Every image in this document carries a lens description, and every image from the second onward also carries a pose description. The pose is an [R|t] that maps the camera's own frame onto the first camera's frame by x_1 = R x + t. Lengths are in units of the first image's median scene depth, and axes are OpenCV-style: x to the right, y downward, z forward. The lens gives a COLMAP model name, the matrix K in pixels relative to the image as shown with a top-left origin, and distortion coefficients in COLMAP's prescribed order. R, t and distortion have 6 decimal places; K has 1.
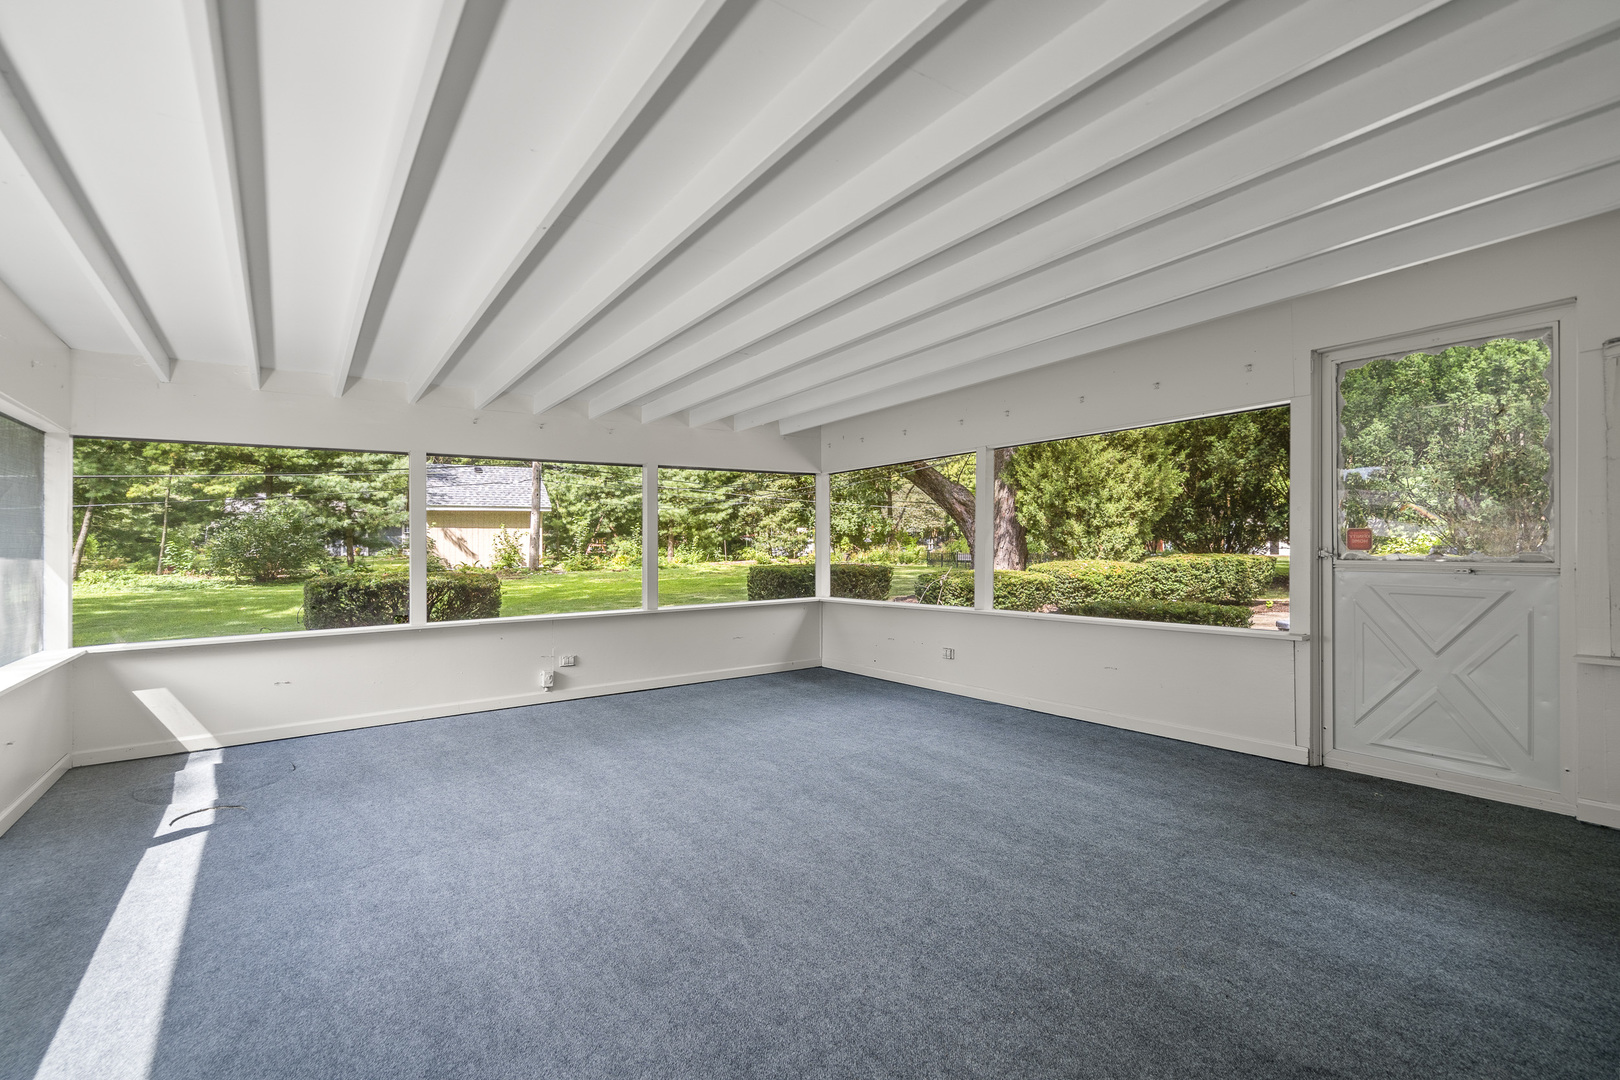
lens RADIAL K [[743.0, 0, 808.4], [0, 743.0, 544.1], [0, 0, 1]] dist [-0.002156, 0.000678]
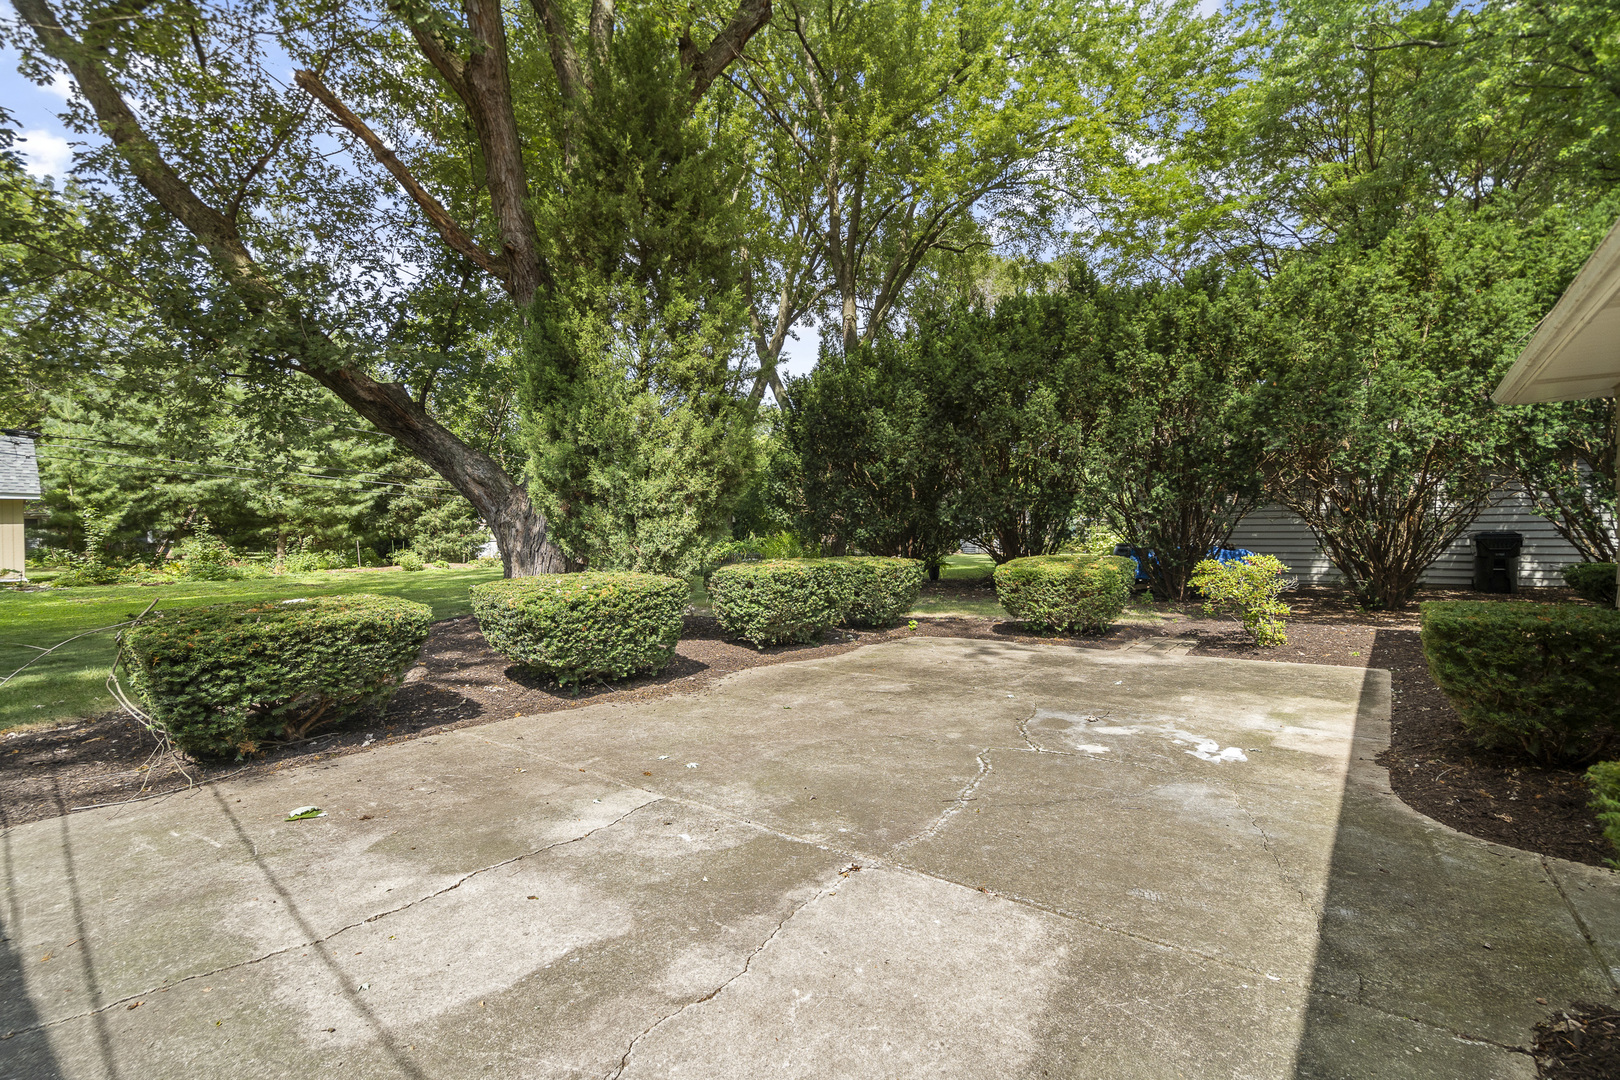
lens RADIAL K [[743.0, 0, 812.3], [0, 743.0, 541.0], [0, 0, 1]] dist [-0.002156, 0.000678]
pose [[0.959916, -0.004008, 0.280261, 0.335846], [0.005072, 0.999982, -0.003071, -0.000700], [-0.280243, 0.004369, 0.959919, 0.338940]]
